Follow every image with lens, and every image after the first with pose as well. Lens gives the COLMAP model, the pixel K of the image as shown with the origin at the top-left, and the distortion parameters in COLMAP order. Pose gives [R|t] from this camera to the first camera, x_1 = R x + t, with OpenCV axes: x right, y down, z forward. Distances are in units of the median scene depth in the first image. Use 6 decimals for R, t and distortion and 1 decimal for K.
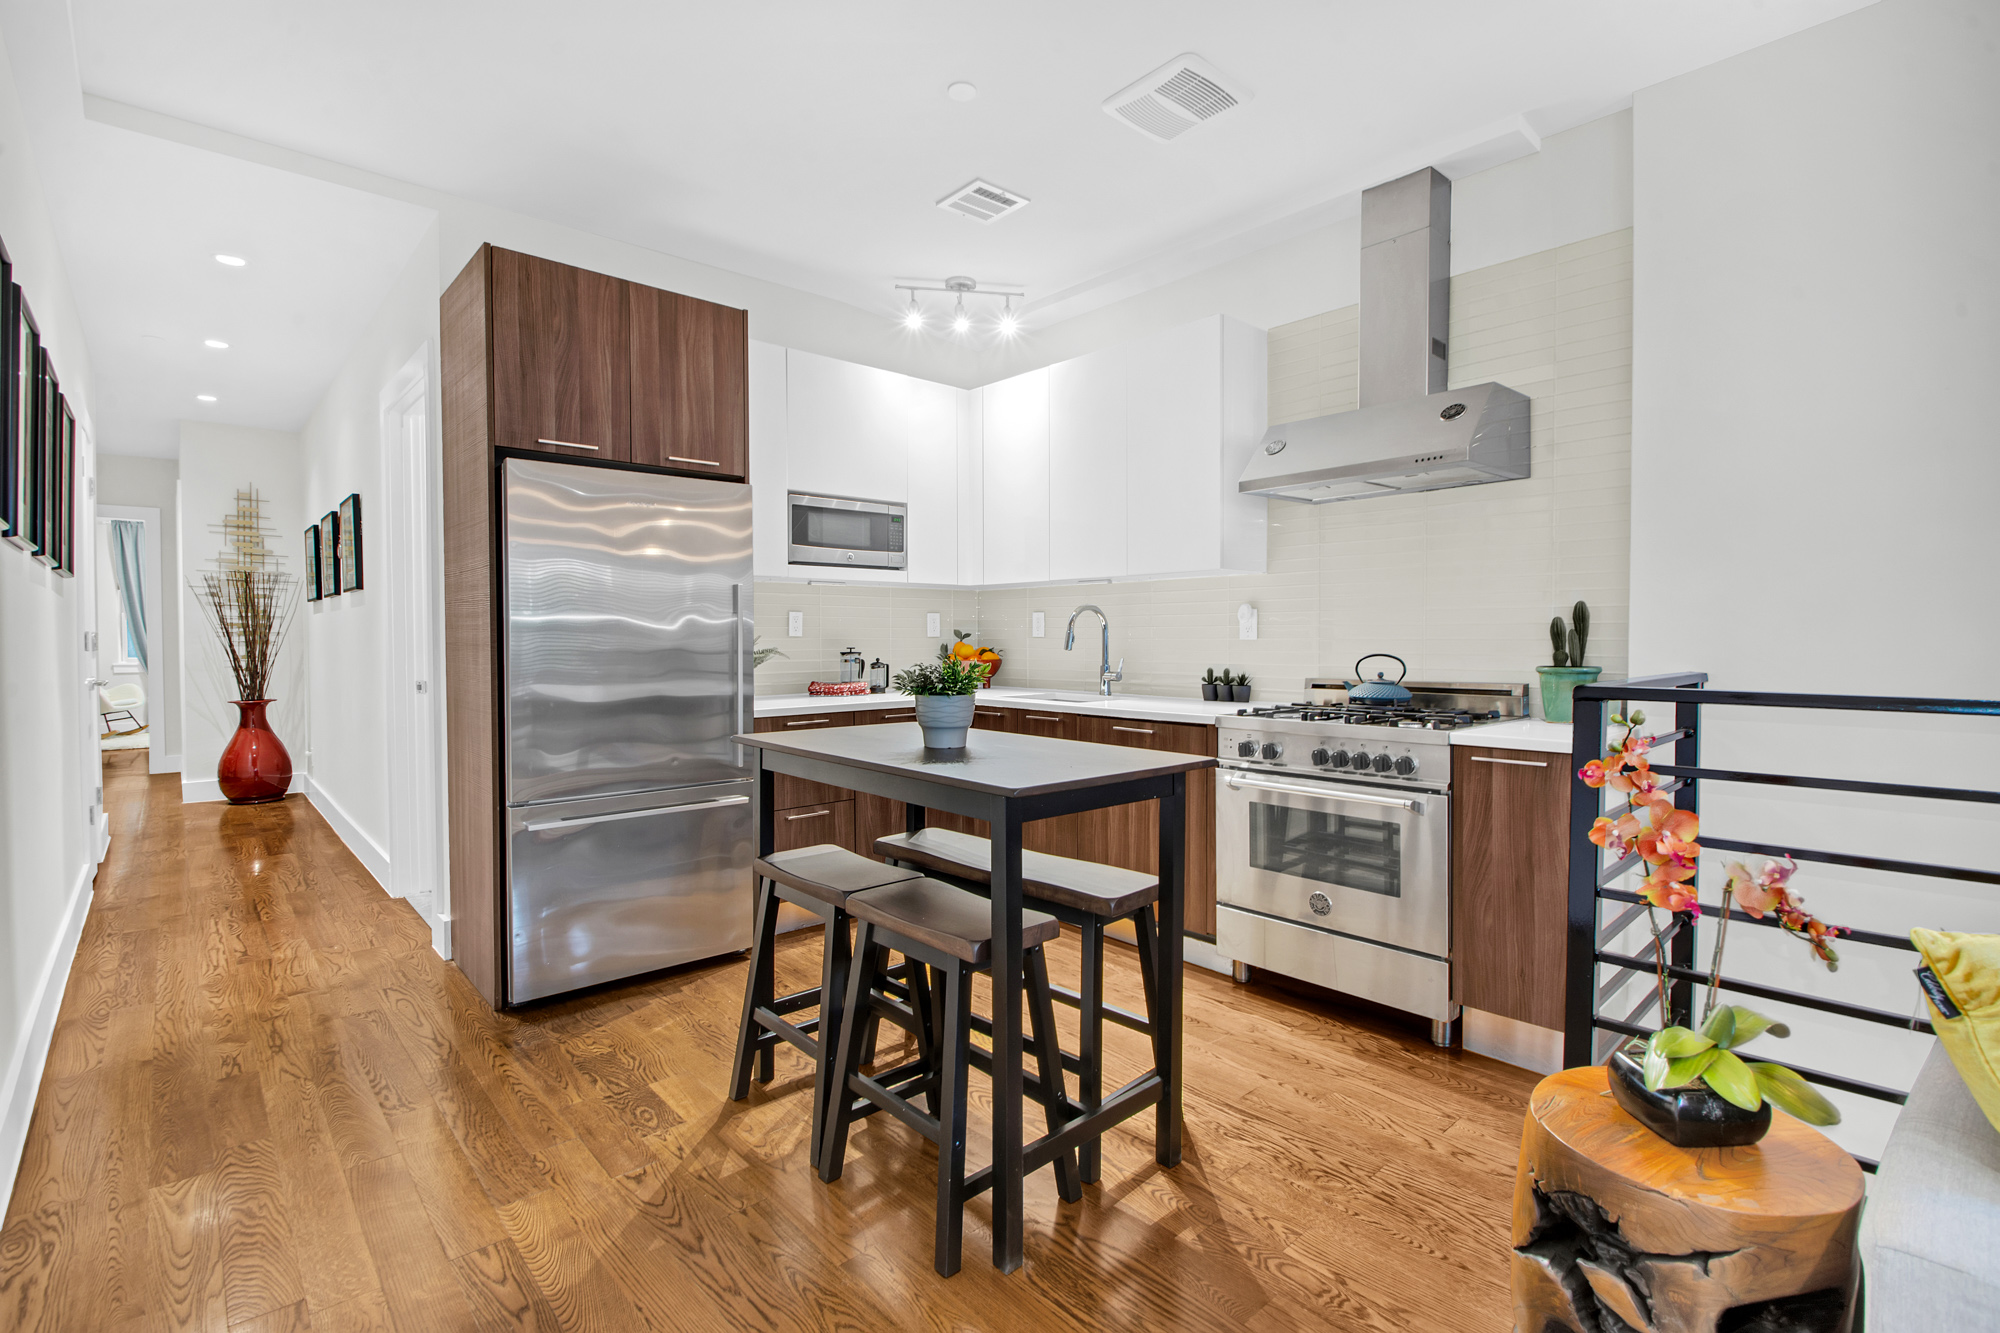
lens RADIAL K [[931.3, 0, 1016.6], [0, 931.3, 662.4], [0, 0, 1]] dist [0.000492, -0.000145]
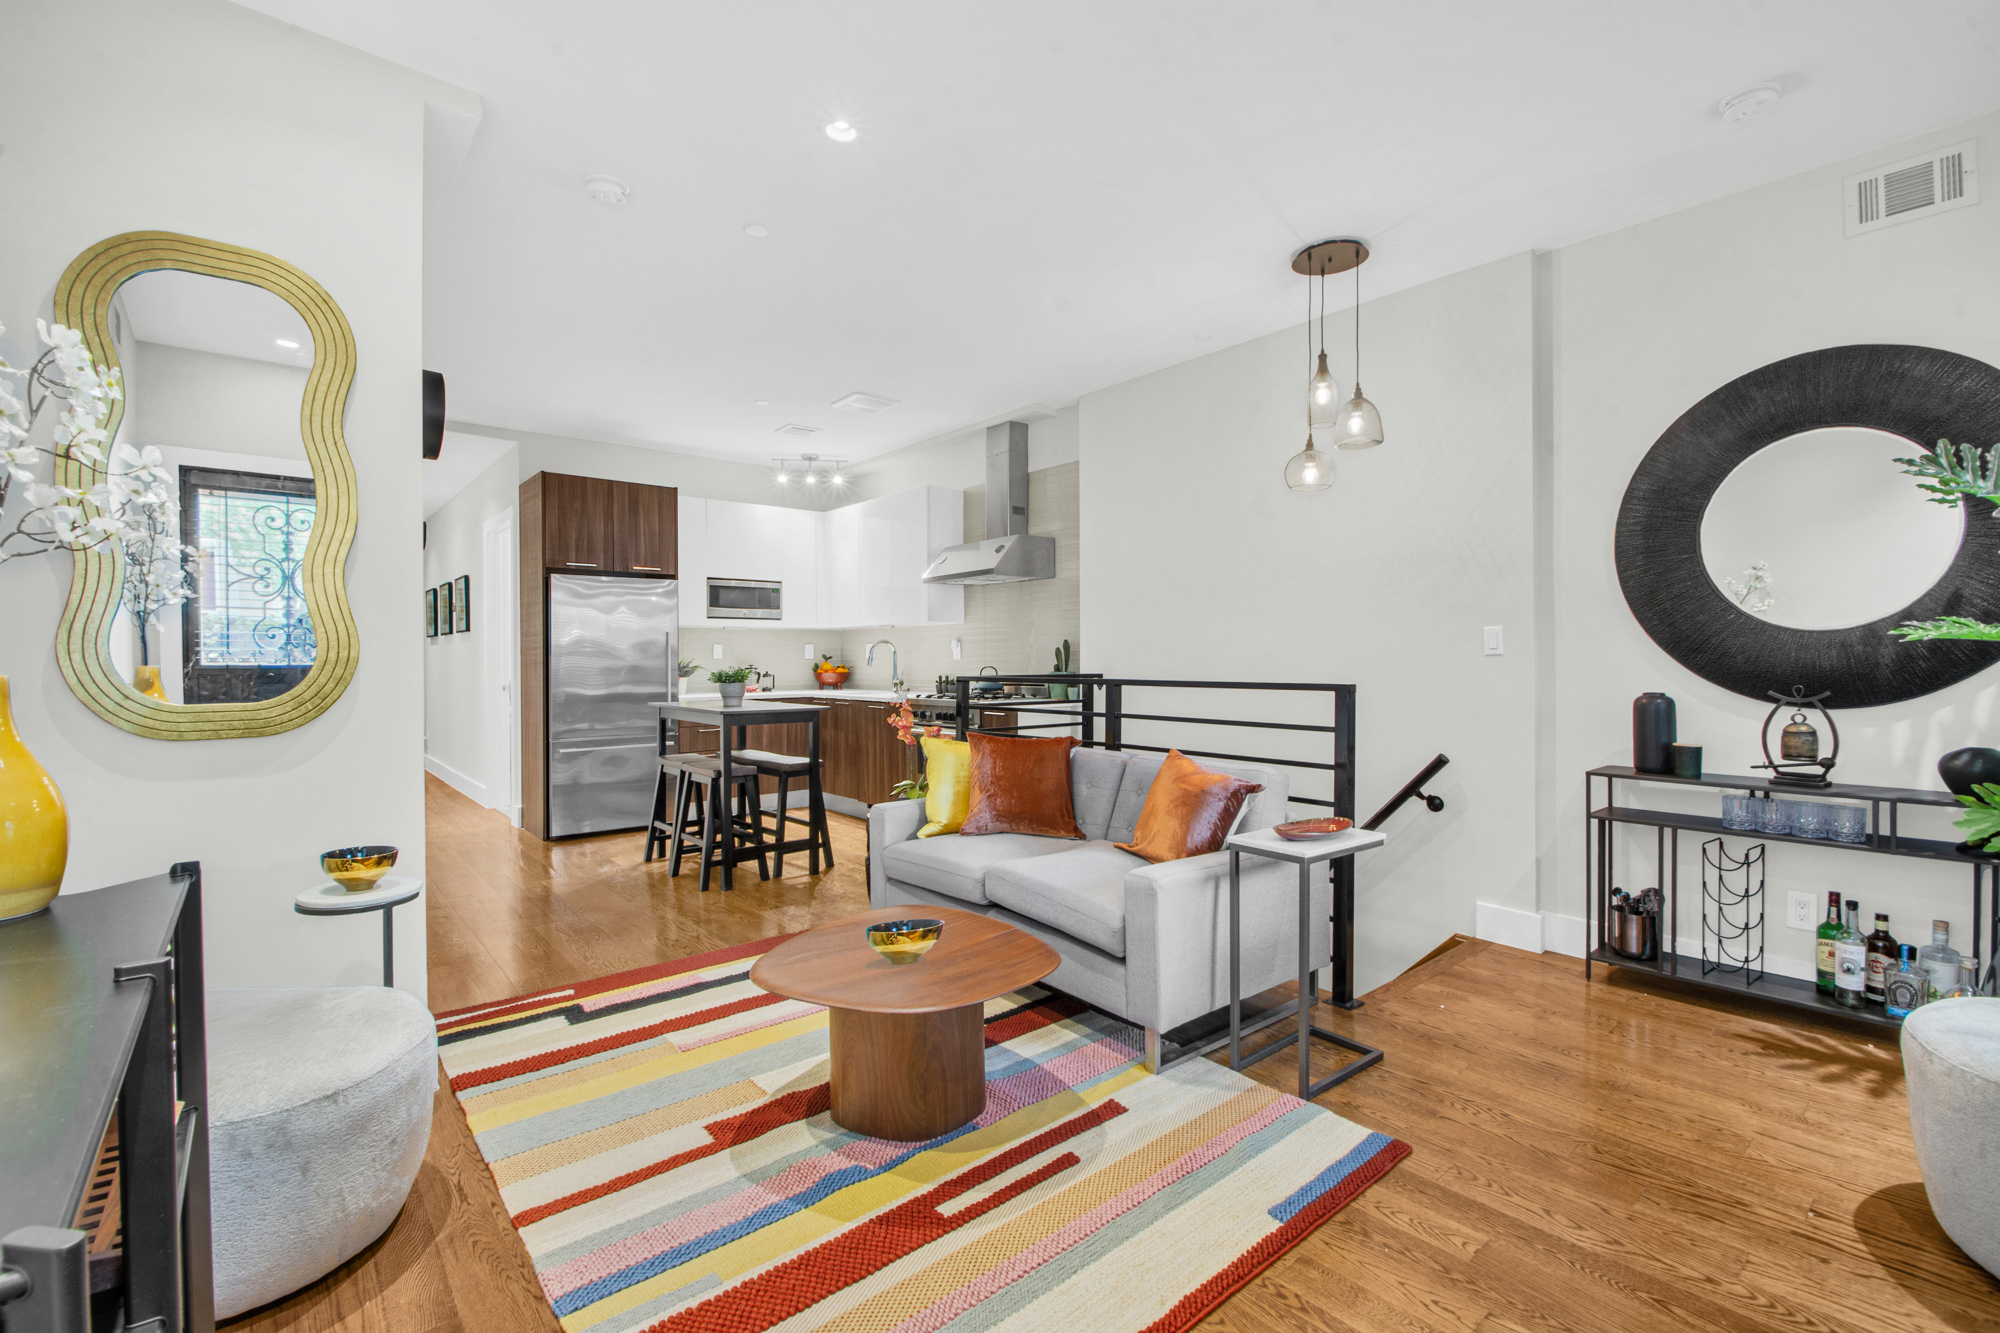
lens RADIAL K [[856.9, 0, 1000.0], [0, 856.9, 666.5], [0, 0, 1]] dist [-0.001328, -0.000160]
pose [[0.999625, -0.002976, -0.027212, 0.444815], [0.002417, 0.999786, -0.020555, 0.027992], [0.027267, 0.020481, 0.999418, -0.774262]]
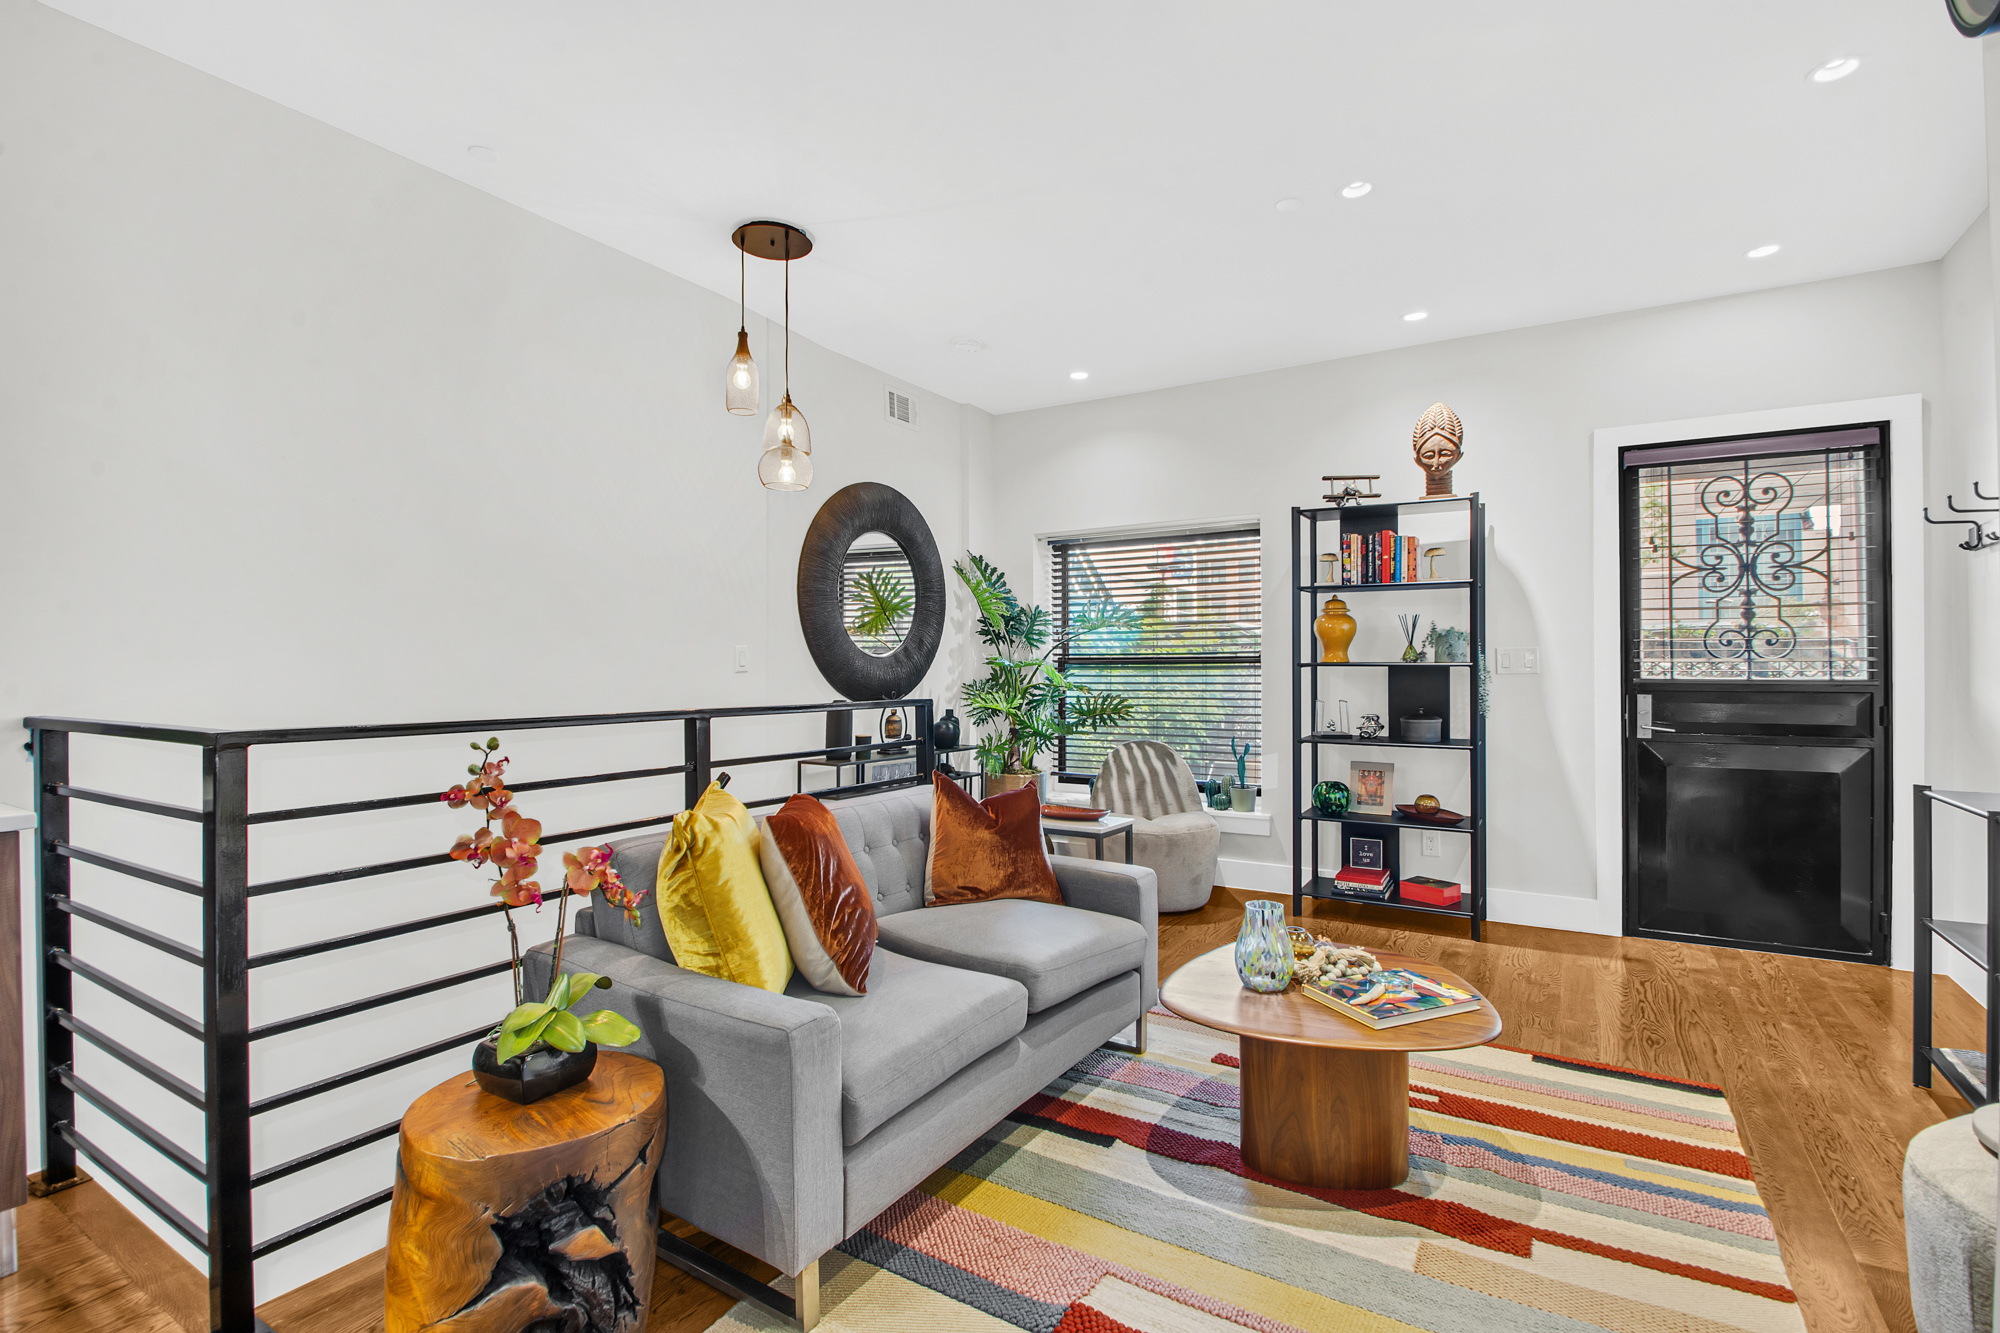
lens RADIAL K [[931.3, 0, 1016.6], [0, 931.3, 662.4], [0, 0, 1]] dist [0.000492, -0.000145]
pose [[-0.294468, 0.014134, 0.955557, -0.268488], [0.035489, 0.999363, -0.003845, -0.004303], [-0.955002, 0.032780, -0.294782, 0.357428]]
